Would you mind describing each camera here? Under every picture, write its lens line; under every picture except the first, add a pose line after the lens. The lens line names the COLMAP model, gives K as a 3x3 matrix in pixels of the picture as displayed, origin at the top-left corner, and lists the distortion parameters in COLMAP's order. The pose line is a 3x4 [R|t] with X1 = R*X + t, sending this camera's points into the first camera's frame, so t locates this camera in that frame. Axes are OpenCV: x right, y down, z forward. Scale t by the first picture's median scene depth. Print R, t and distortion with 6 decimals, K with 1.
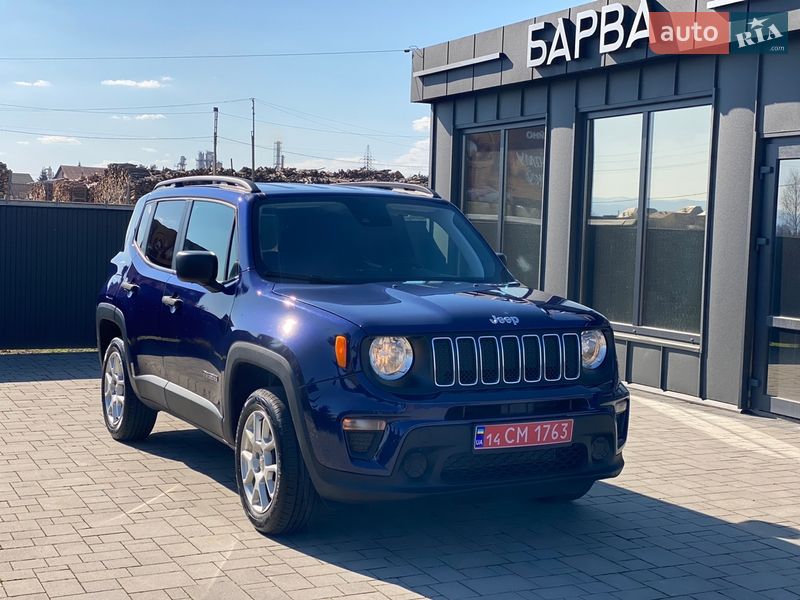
lens RADIAL K [[1190.5, 0, 402.9], [0, 1190.5, 290.7], [0, 0, 1]] dist [0.140100, -0.071592]
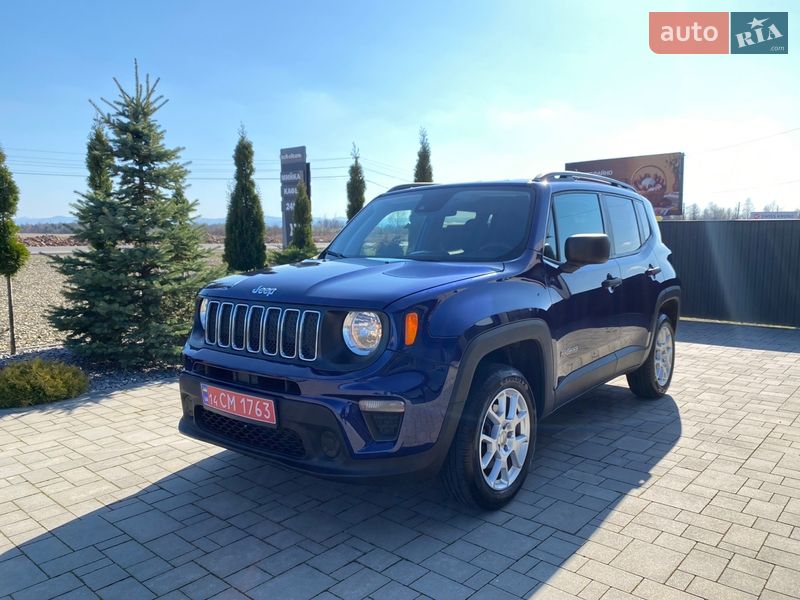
lens RADIAL K [[608.7, 0, 400.0], [0, 608.7, 300.0], [0, 0, 1]] dist [0.017389, -0.004459]
pose [[0.386475, 0.065501, -0.919971, 0.548332], [-0.039460, 0.997736, 0.054461, -0.000524], [0.921455, 0.015255, 0.388185, 0.811143]]
